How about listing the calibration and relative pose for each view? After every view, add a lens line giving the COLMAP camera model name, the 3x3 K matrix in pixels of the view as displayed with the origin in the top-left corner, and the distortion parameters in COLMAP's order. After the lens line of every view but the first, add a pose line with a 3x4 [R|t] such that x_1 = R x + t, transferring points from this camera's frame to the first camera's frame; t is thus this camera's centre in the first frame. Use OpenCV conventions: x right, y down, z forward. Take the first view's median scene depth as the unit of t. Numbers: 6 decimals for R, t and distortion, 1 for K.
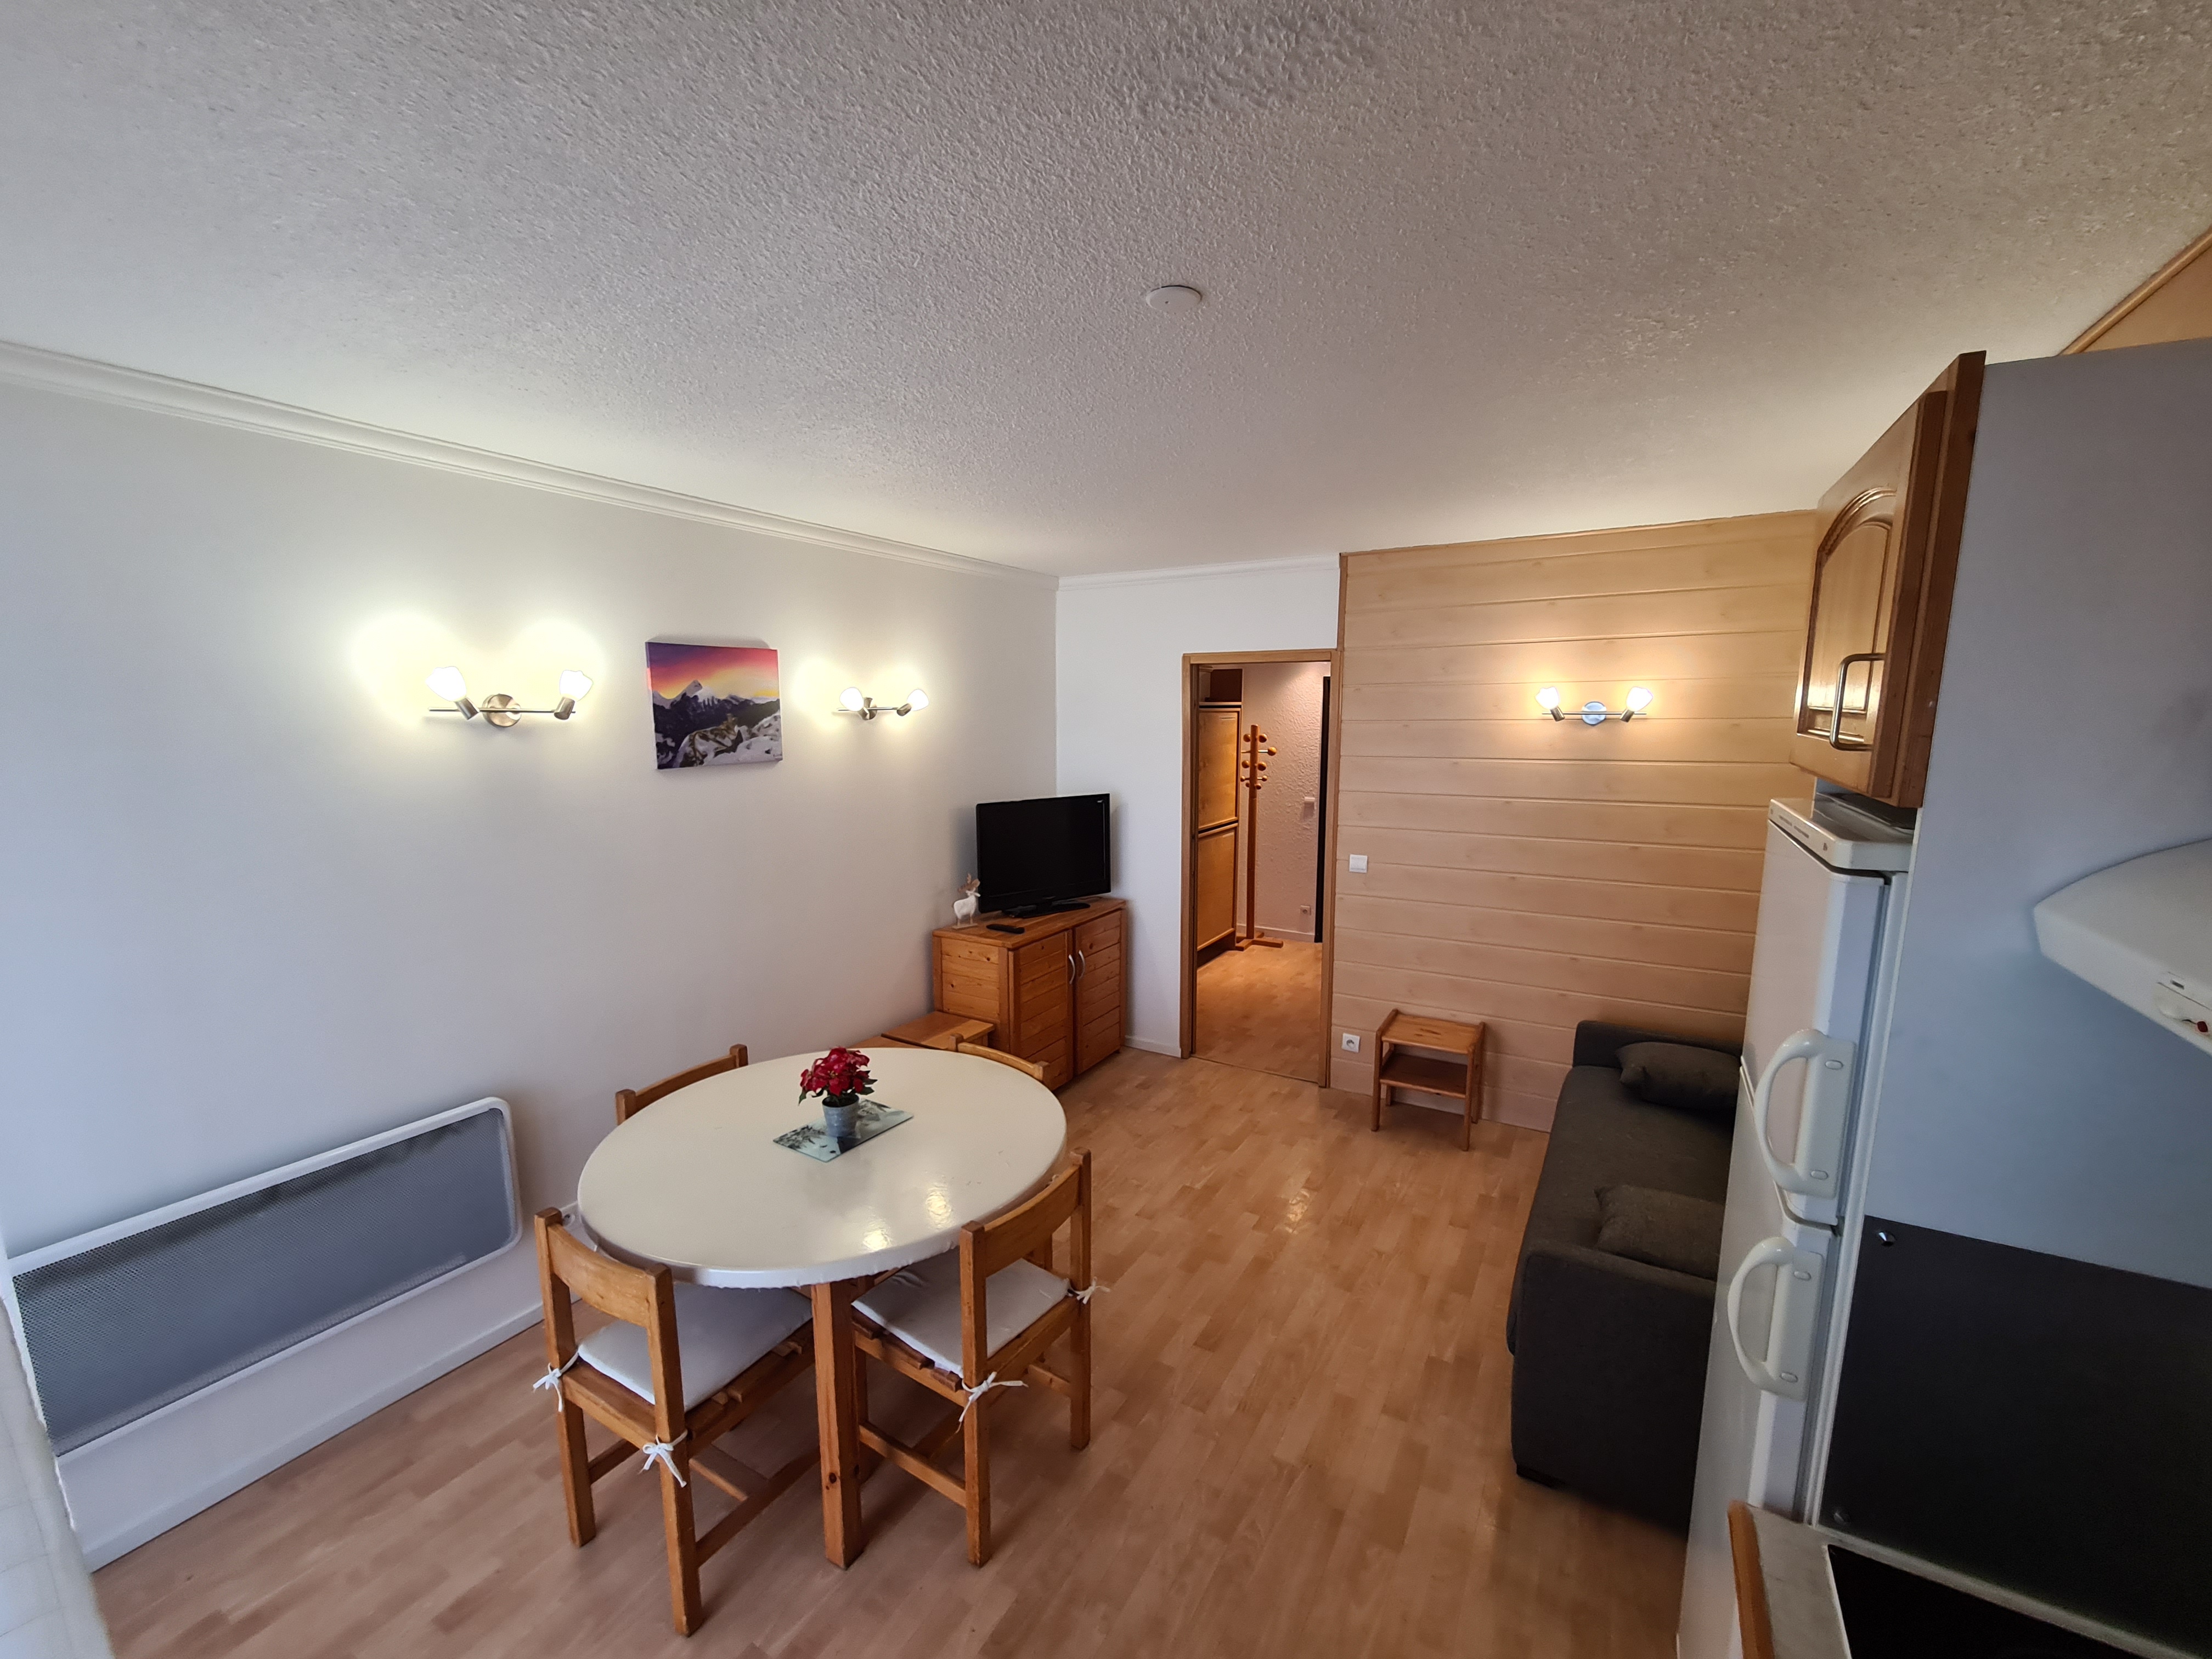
lens RADIAL K [[907.1, 0, 1106.3], [0, 907.1, 848.4], [0, 0, 1]] dist [0.000065, -0.003215]
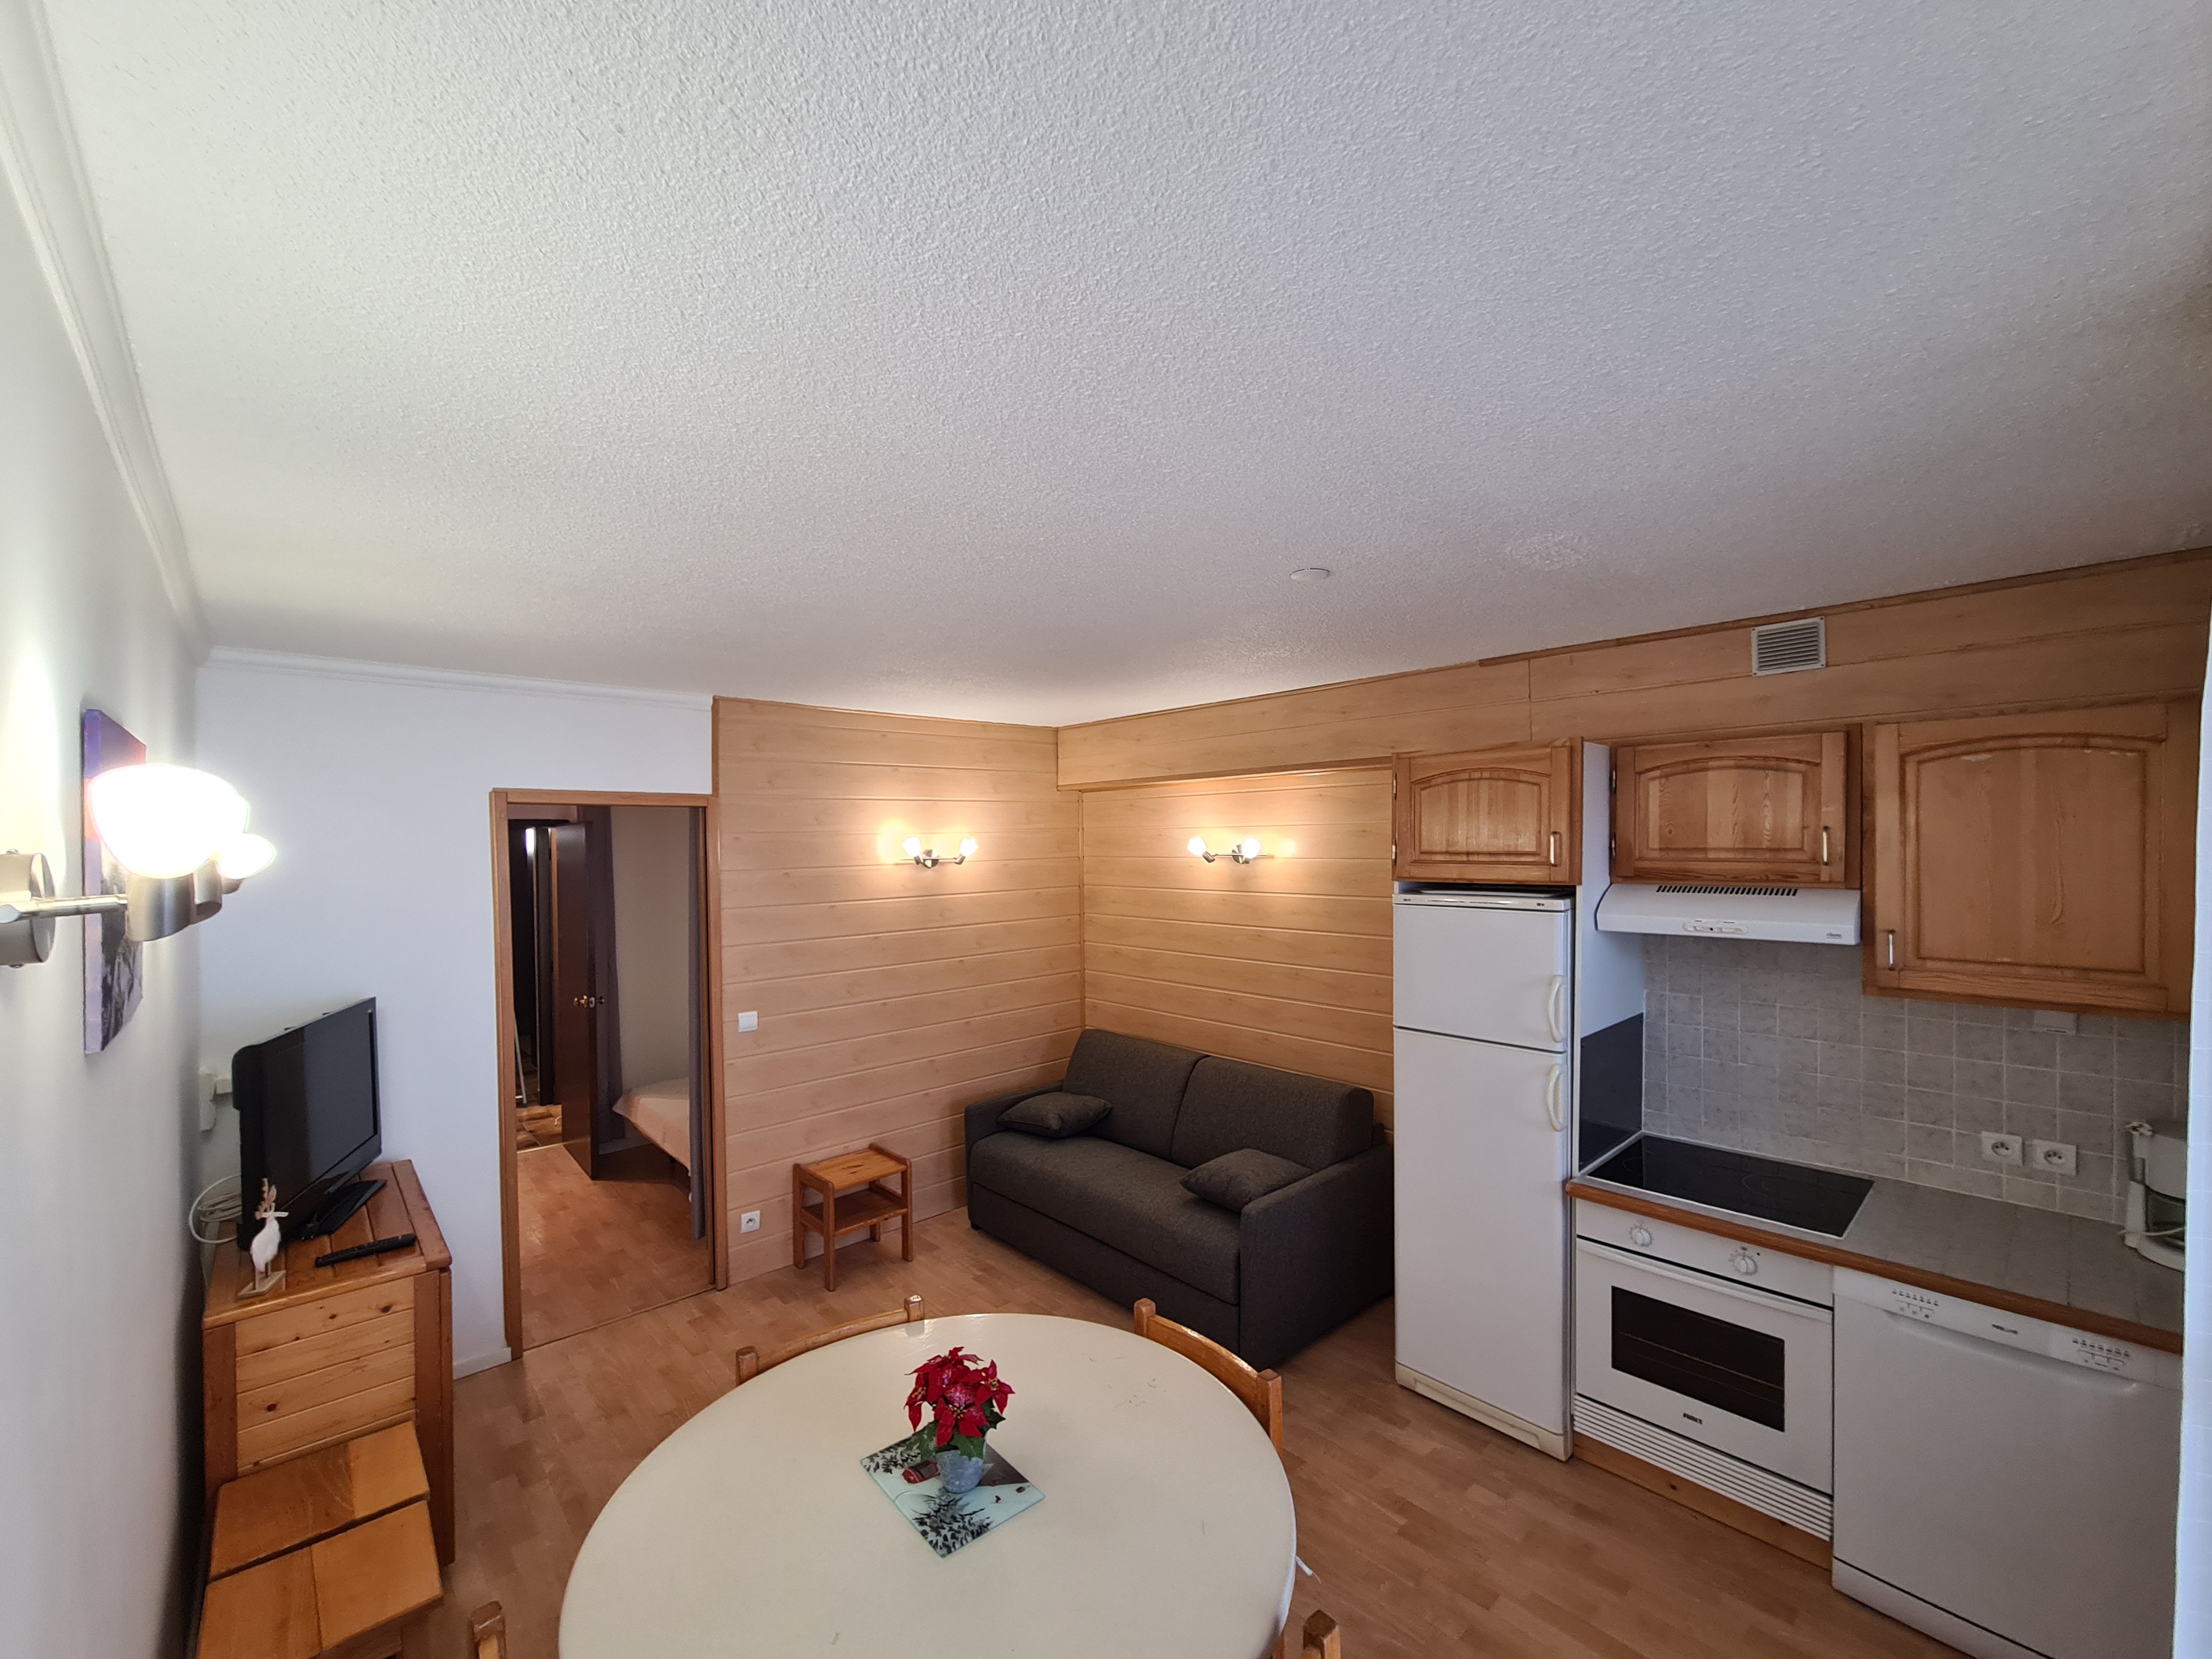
lens RADIAL K [[907.1, 0, 1096.4], [0, 907.1, 857.6], [0, 0, 1]] dist [0.000065, -0.003215]
pose [[0.306593, -0.014559, 0.951729, -0.552533], [0.162617, 0.985984, -0.037303, -0.062597], [-0.937847, 0.166204, 0.304663, 0.386449]]
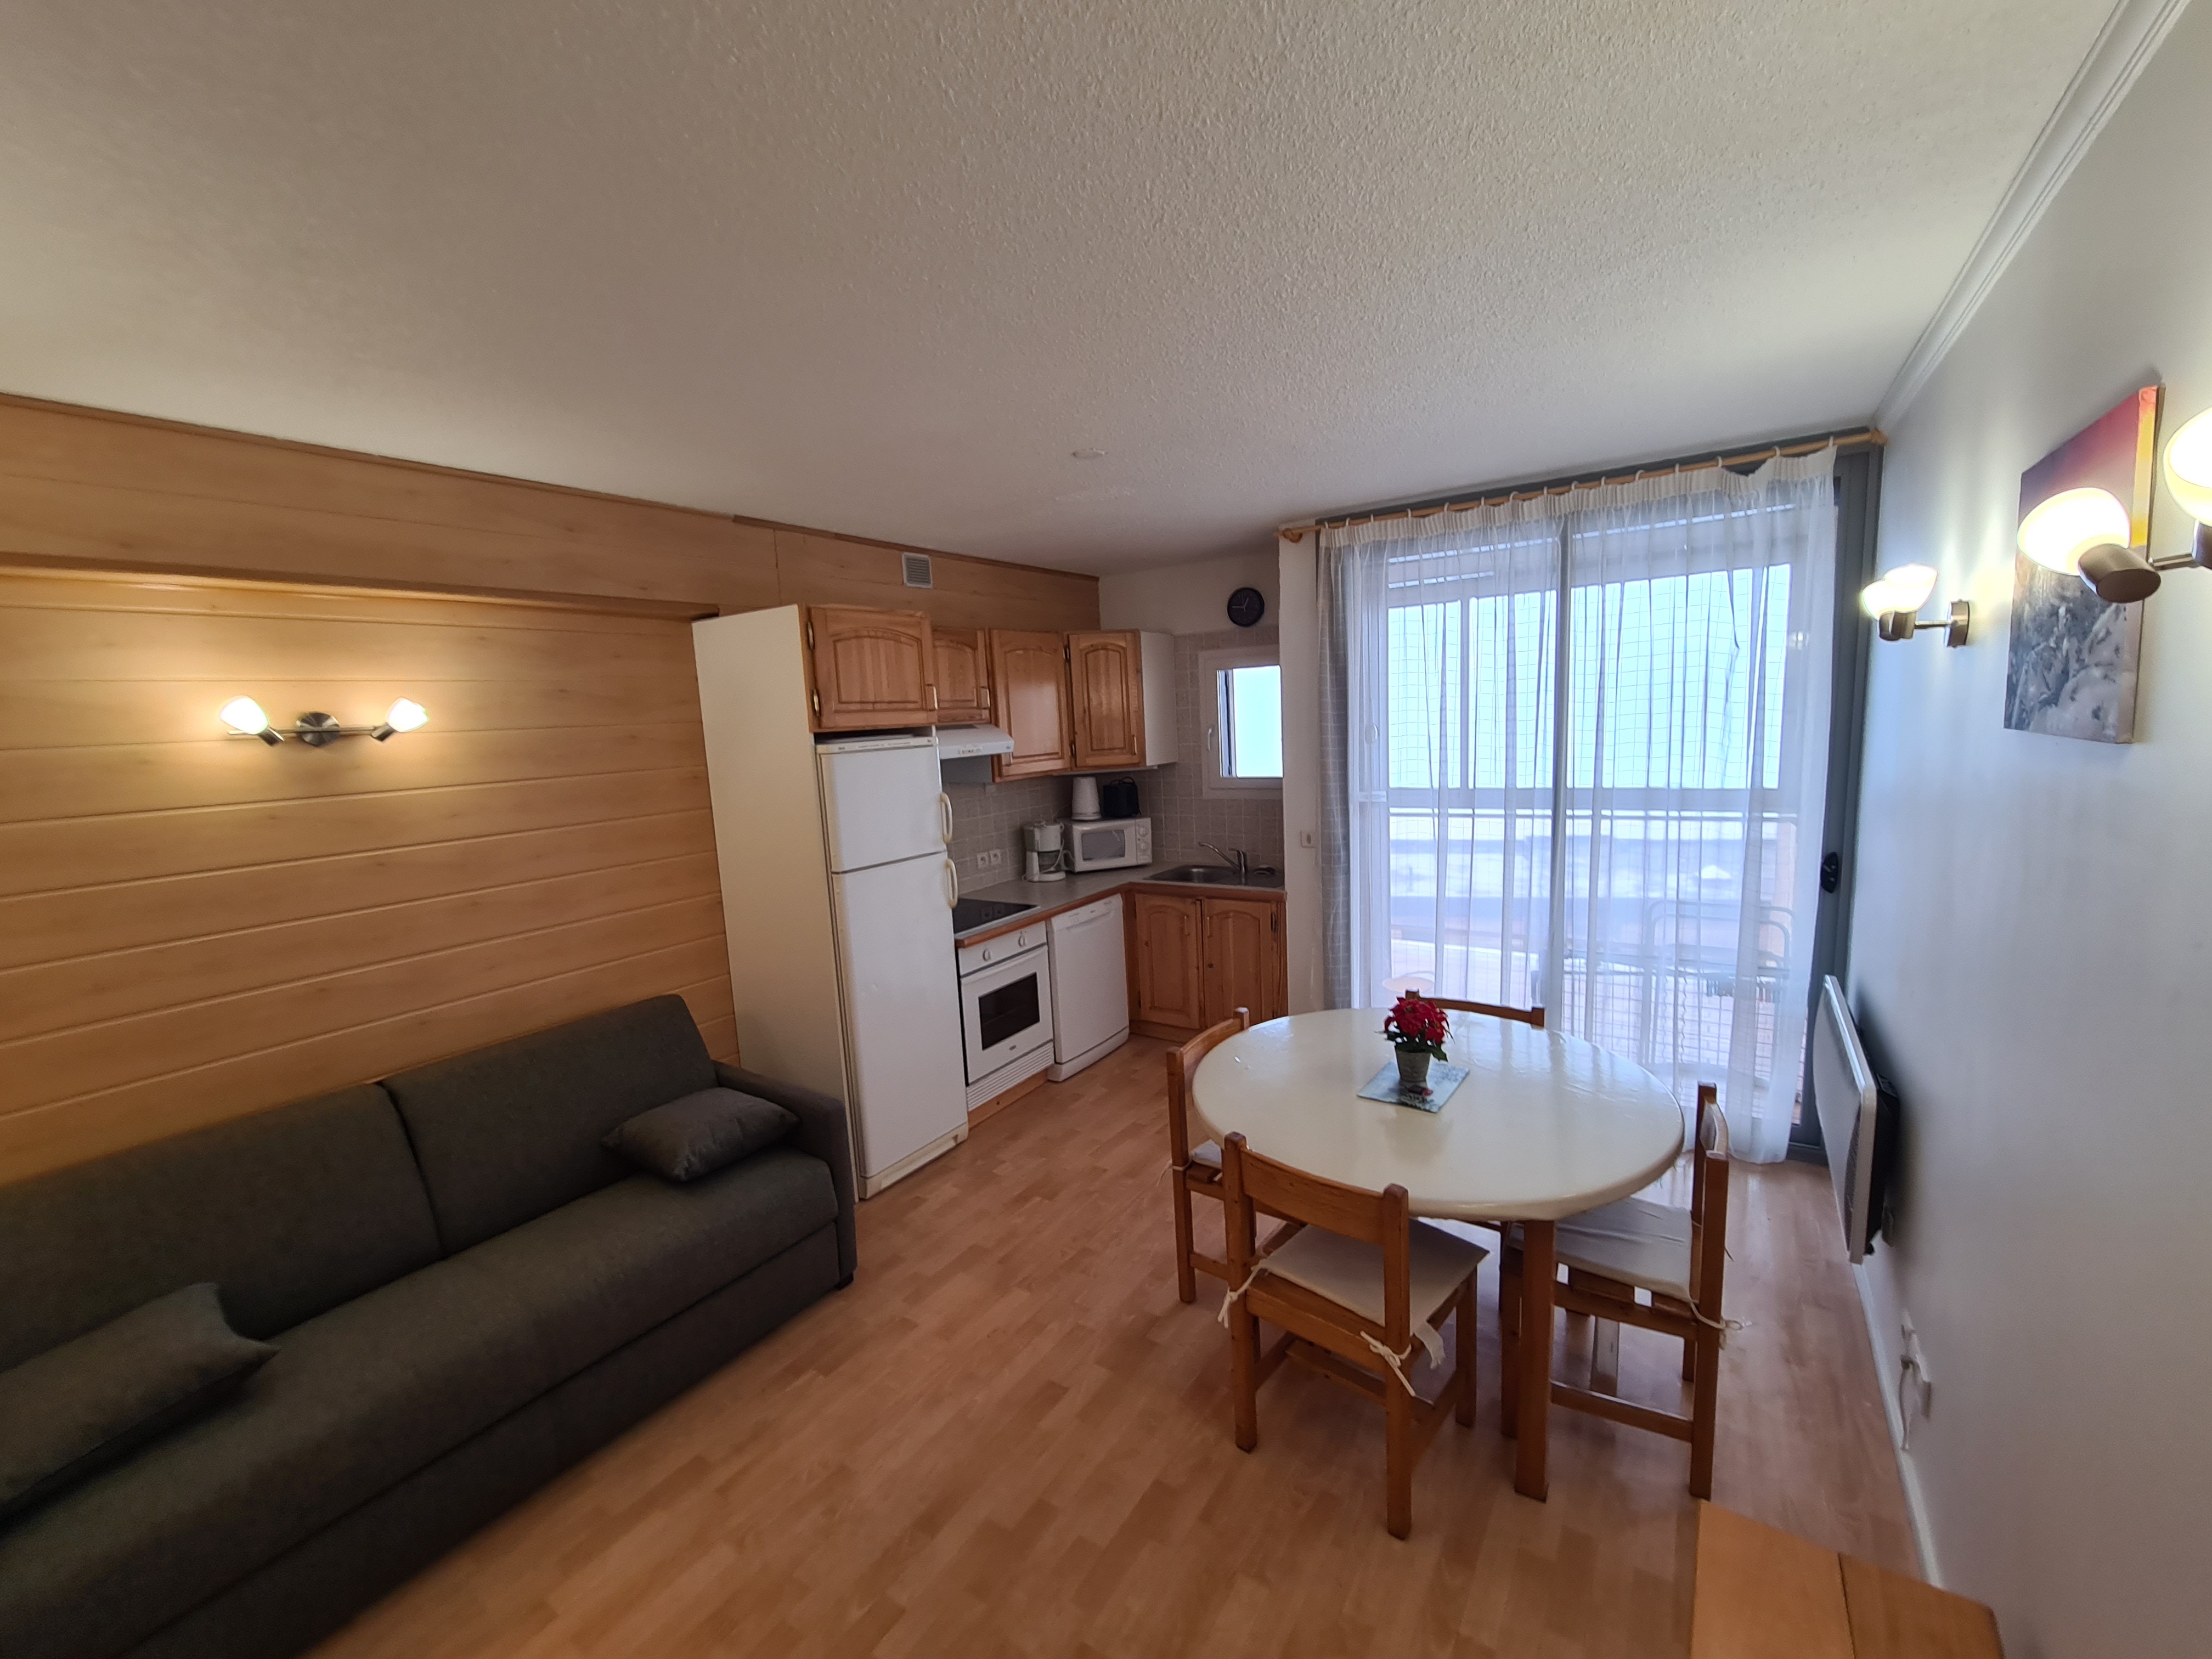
lens RADIAL K [[907.1, 0, 1123.4], [0, 907.1, 855.1], [0, 0, 1]] dist [0.000065, -0.003215]
pose [[-0.997370, 0.044269, 0.057390, -0.022932], [0.060040, 0.948174, 0.312028, -0.160821], [-0.040602, 0.314653, -0.948338, 1.172864]]
